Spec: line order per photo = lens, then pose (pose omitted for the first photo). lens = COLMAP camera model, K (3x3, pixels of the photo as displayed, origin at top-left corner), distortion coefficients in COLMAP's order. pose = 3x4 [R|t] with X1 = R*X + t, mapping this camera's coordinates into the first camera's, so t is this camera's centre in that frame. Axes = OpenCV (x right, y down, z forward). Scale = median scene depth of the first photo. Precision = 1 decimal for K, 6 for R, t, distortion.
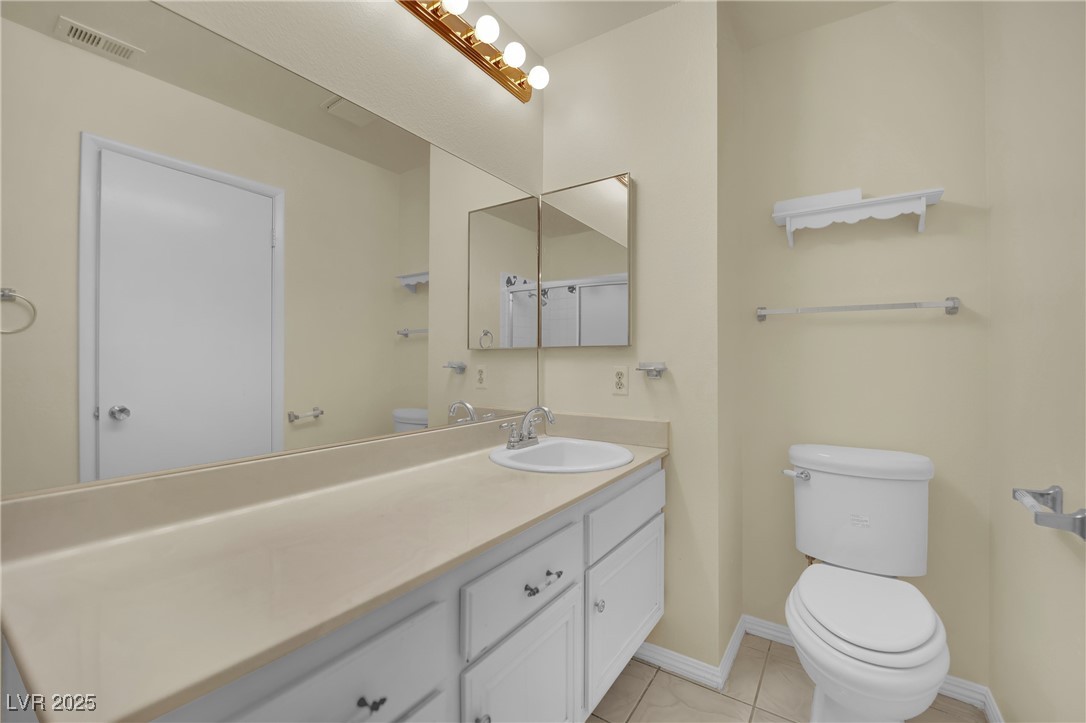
lens RADIAL K [[464.5, 0, 541.1], [0, 464.5, 359.5], [0, 0, 1]] dist [-0.014643, -0.000029]
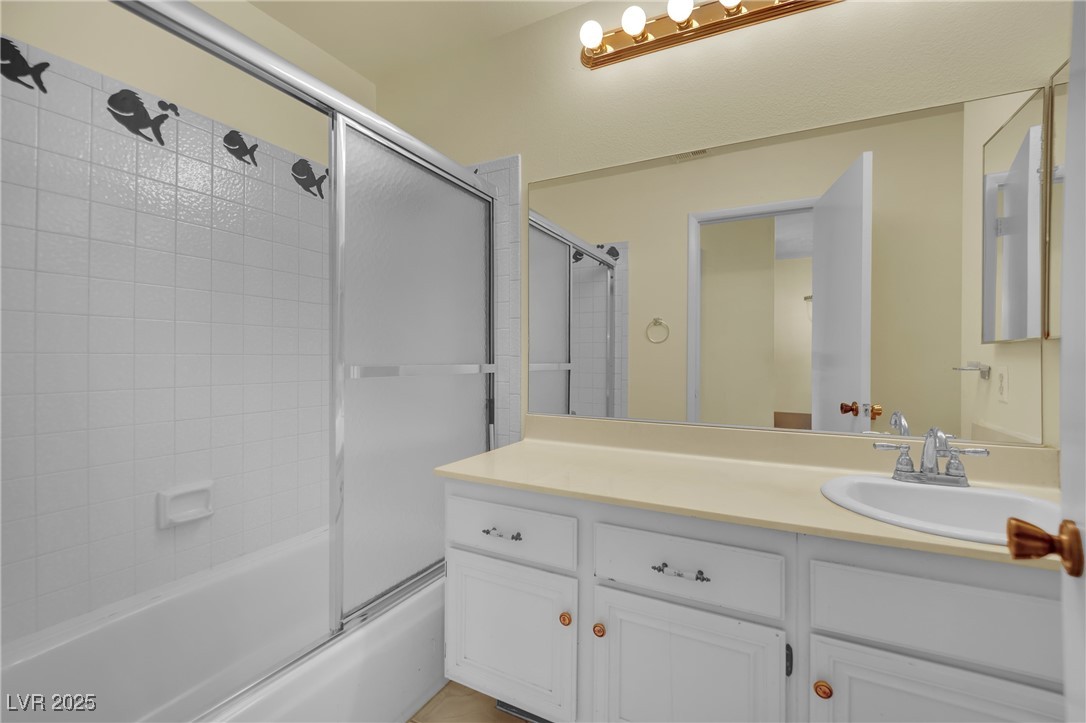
lens RADIAL K [[464.5, 0, 541.7], [0, 464.5, 358.7], [0, 0, 1]] dist [-0.014643, -0.000029]
pose [[0.118942, 0.006901, -0.992877, 0.450289], [-0.007163, 0.999956, 0.006092, 0.000858], [0.992875, 0.006387, 0.118986, 0.262032]]
